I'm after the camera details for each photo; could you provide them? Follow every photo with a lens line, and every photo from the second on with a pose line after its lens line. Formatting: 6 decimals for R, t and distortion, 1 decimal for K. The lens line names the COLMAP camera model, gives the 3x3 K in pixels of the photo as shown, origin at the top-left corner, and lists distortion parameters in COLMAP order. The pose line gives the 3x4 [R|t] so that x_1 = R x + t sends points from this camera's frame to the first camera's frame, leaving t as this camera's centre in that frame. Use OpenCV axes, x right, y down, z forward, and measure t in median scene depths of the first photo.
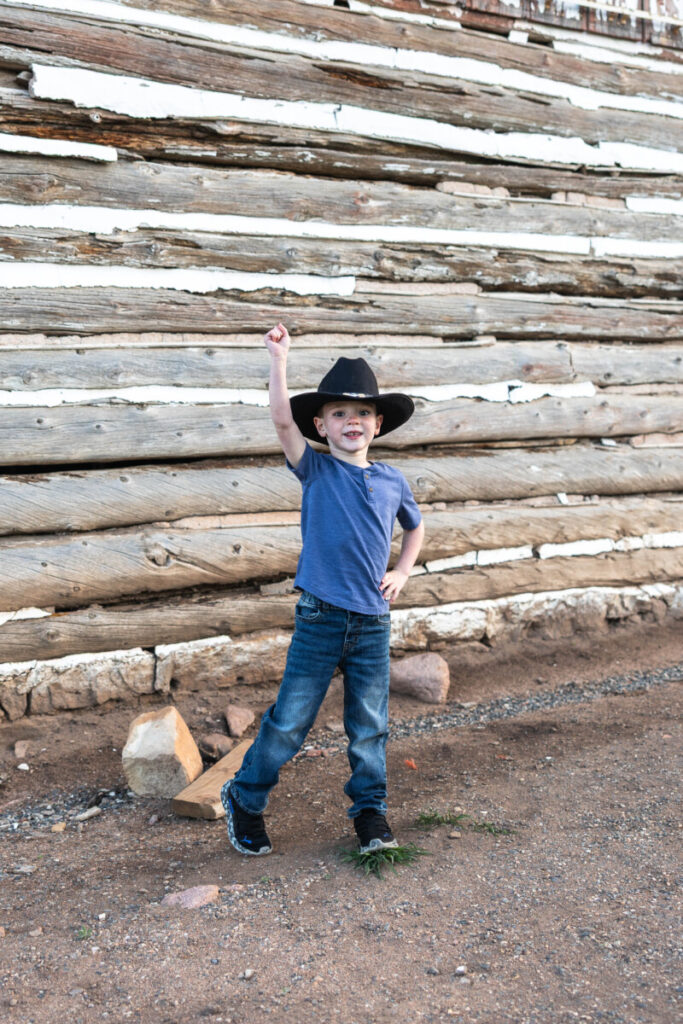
lens RADIAL K [[963.1, 0, 342.6], [0, 963.1, 518.6], [0, 0, 1]] dist [-0.001297, 0.000000]
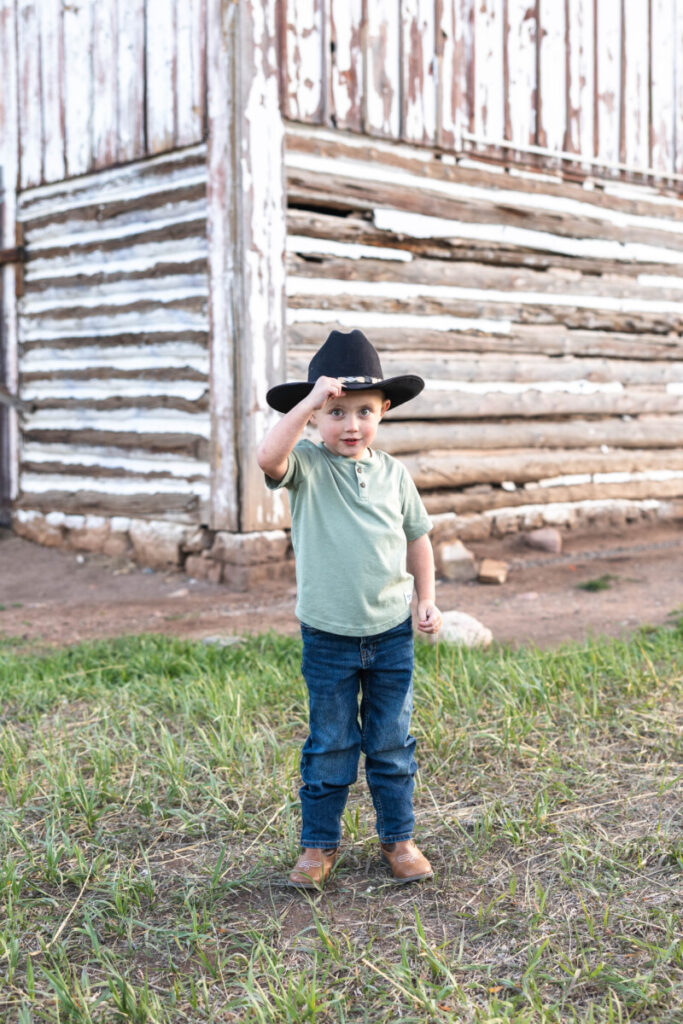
lens RADIAL K [[1494.2, 0, 340.9], [0, 1494.2, 507.8], [0, 0, 1]] dist [-0.003699, 0.000000]
pose [[0.970594, 0.024529, 0.239467, -0.913405], [-0.023266, 0.999696, -0.008101, 0.122979], [-0.239594, 0.002291, 0.970871, -1.571284]]
